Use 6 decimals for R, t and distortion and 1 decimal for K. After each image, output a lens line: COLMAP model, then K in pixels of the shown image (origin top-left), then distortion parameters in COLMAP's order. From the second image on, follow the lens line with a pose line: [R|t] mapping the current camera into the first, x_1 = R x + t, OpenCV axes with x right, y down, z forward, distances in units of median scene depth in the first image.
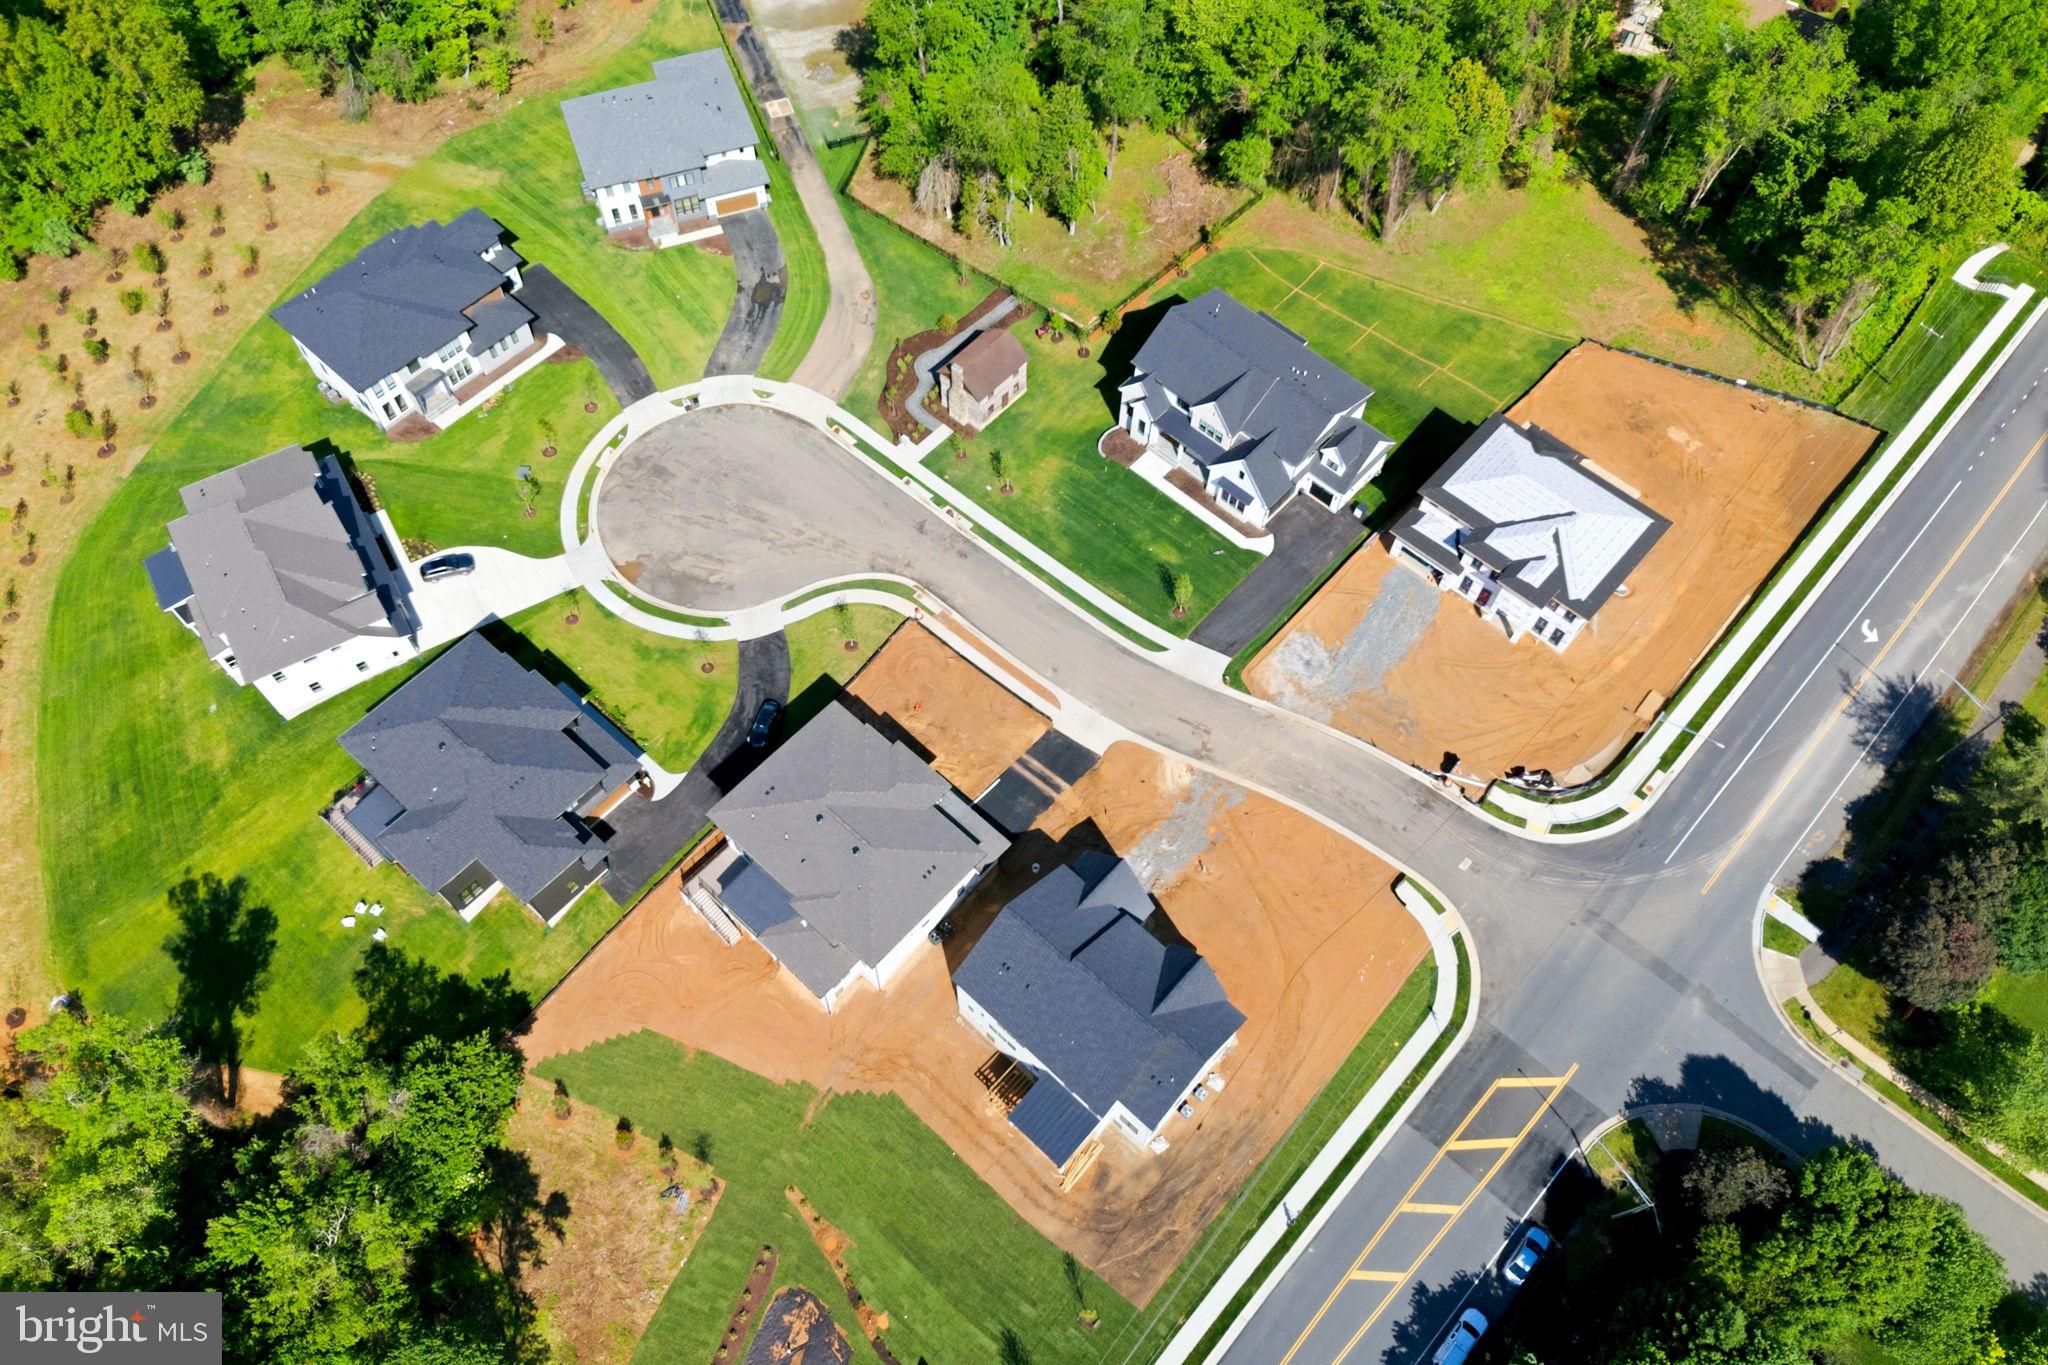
lens RADIAL K [[1482.0, 0, 1024.0], [0, 1482.0, 682.5], [0, 0, 1]] dist [0.033067, -0.002485]
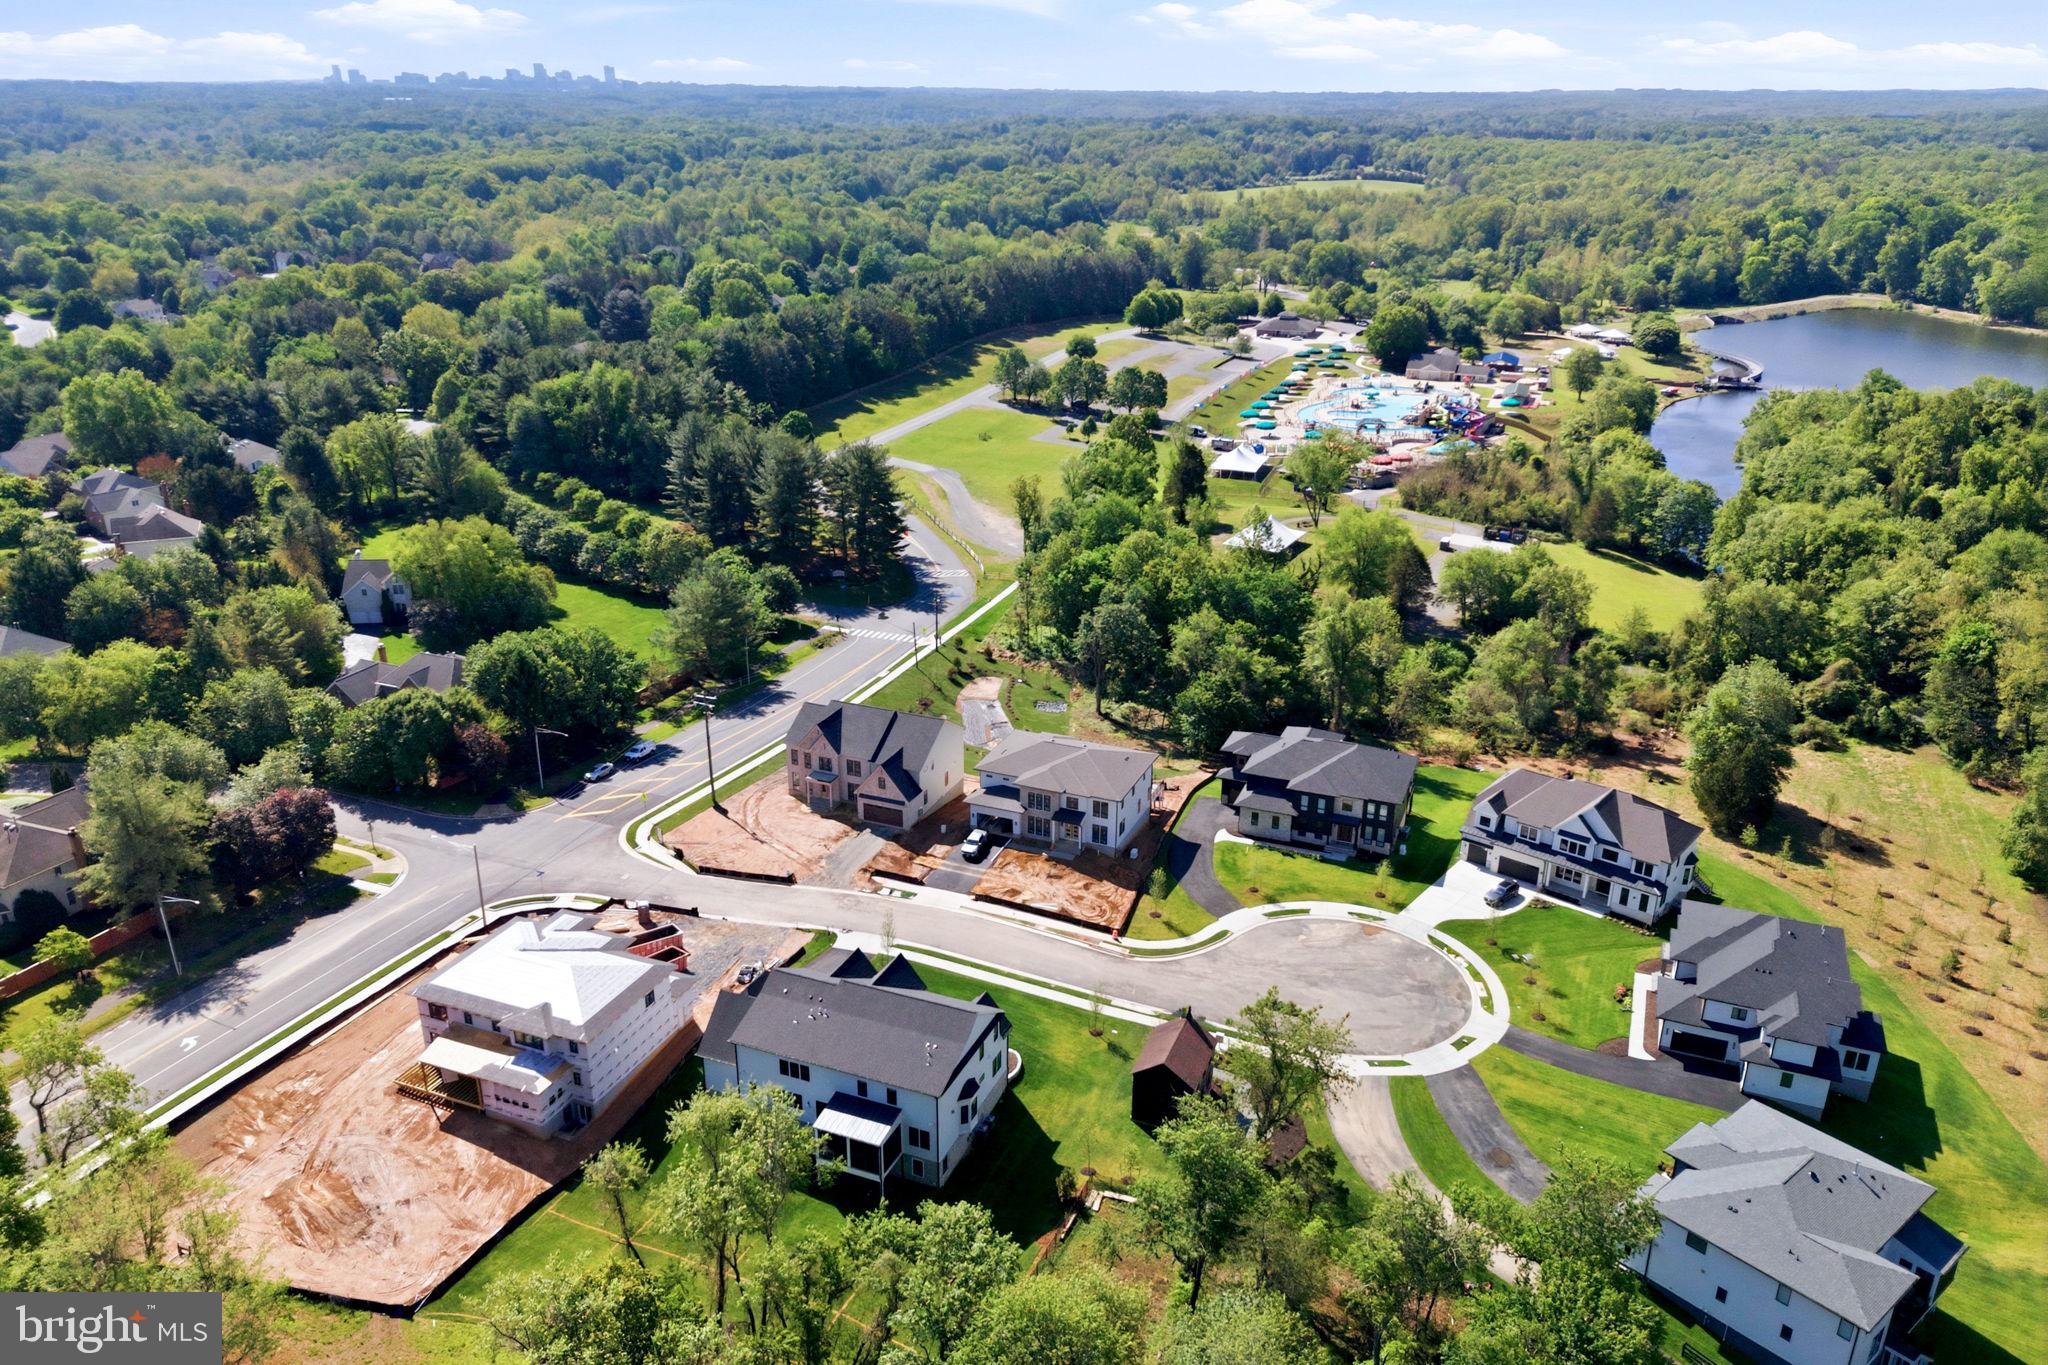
lens RADIAL K [[1499.5, 0, 1058.8], [0, 1499.5, 676.9], [0, 0, 1]] dist [0.052443, -0.004997]
pose [[-0.932001, 0.105902, -0.346639, 0.401643], [-0.327927, 0.161011, 0.930881, -1.313825], [0.154395, 0.981254, -0.115335, 1.086922]]
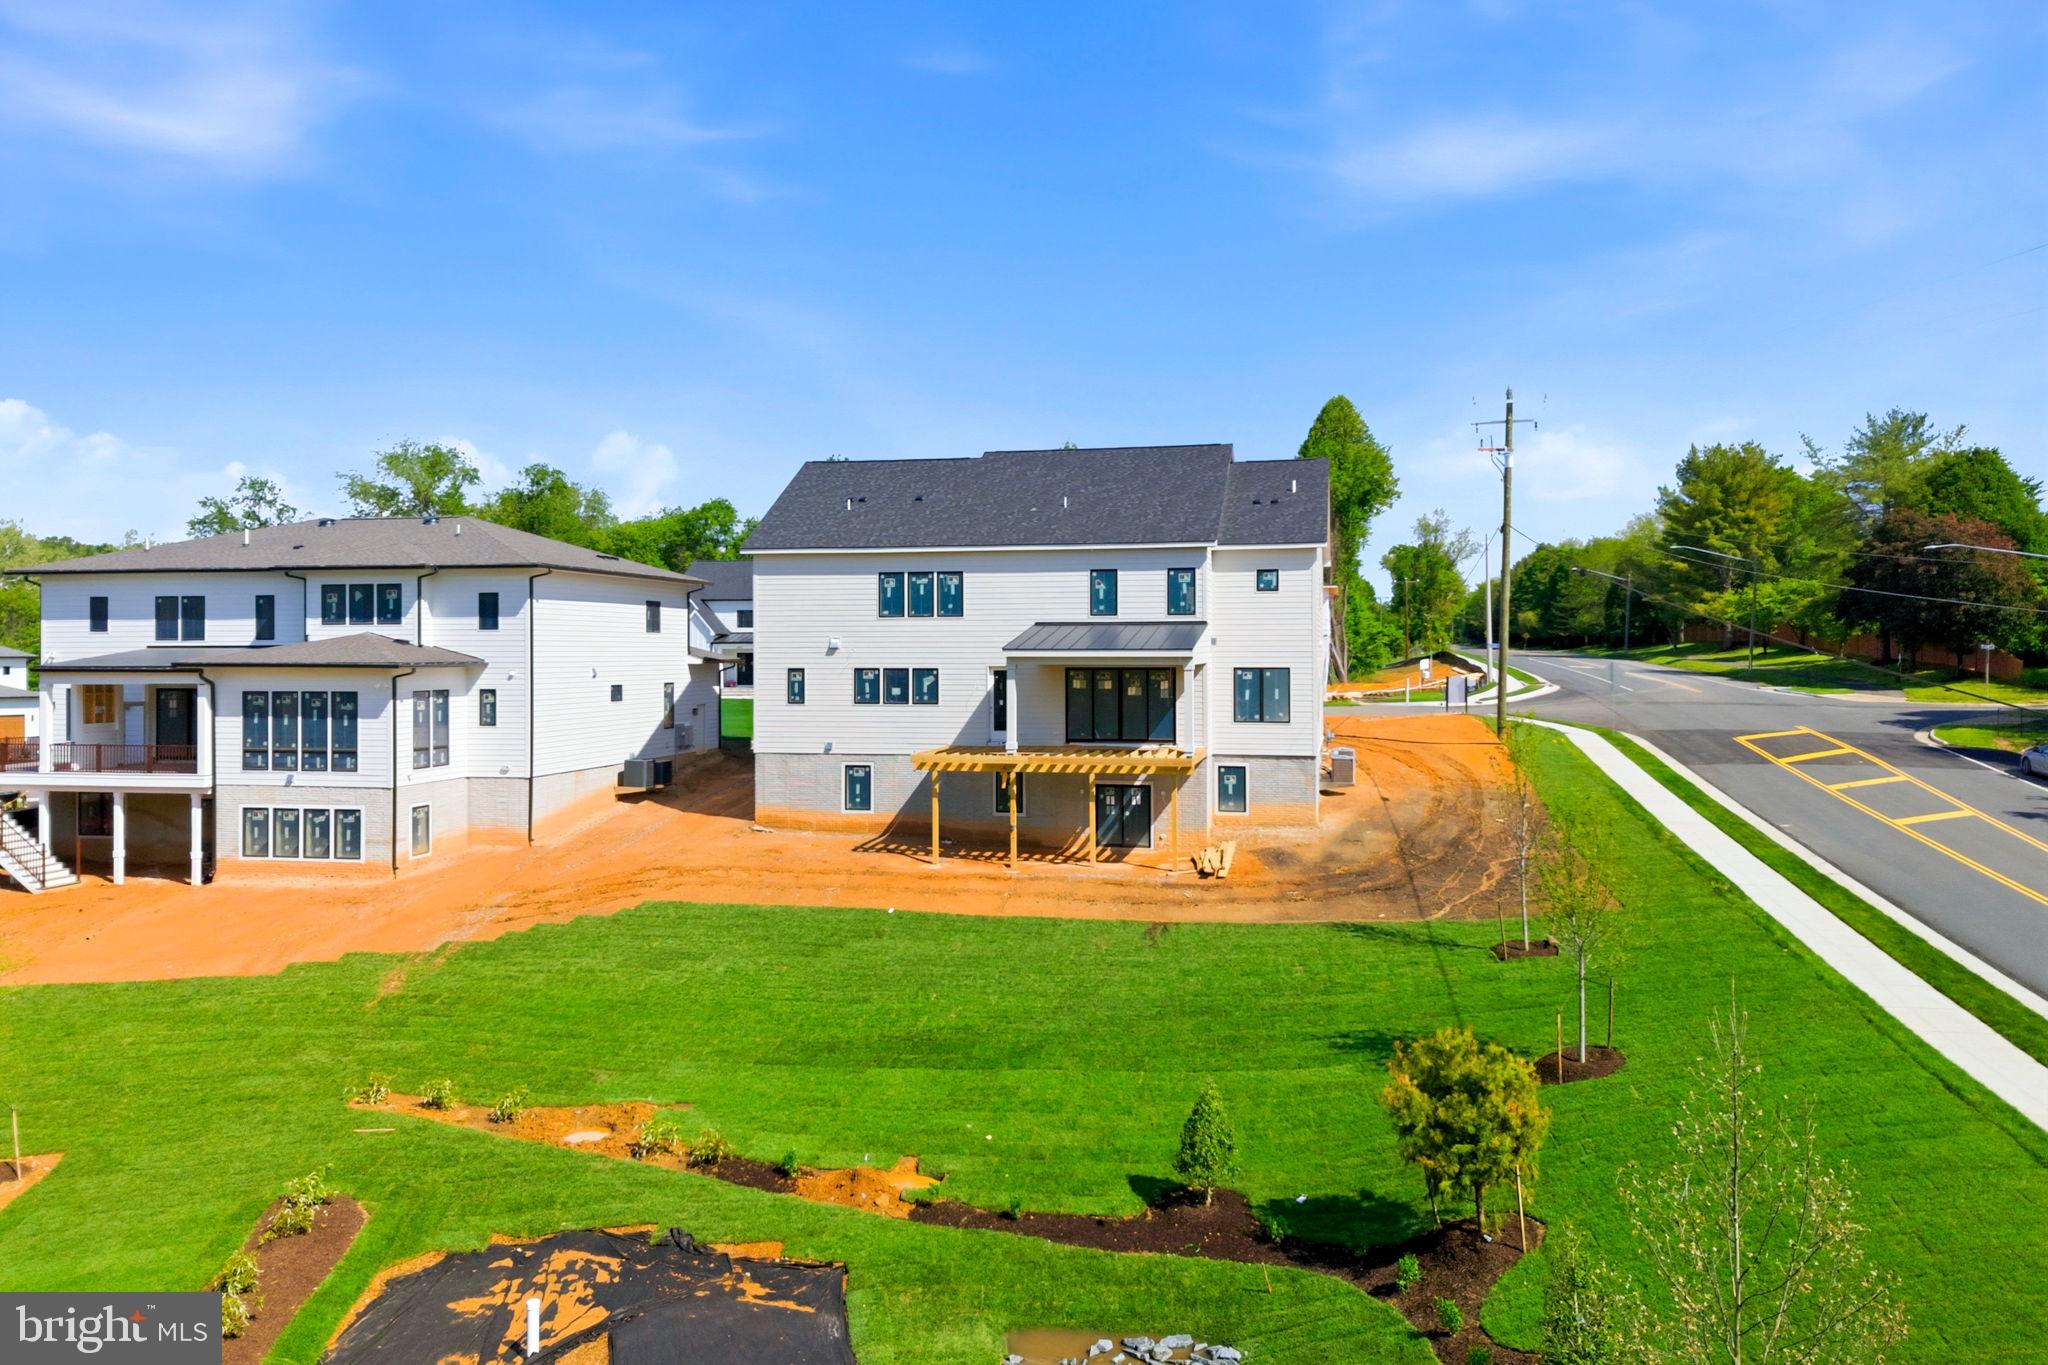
lens RADIAL K [[1499.5, 0, 1058.8], [0, 1499.5, 676.9], [0, 0, 1]] dist [0.052443, -0.004997]
pose [[0.859941, -0.013825, 0.510205, -0.183920], [0.451222, 0.487777, -0.747310, 0.544715], [-0.238535, 0.872859, 0.425698, 0.779098]]
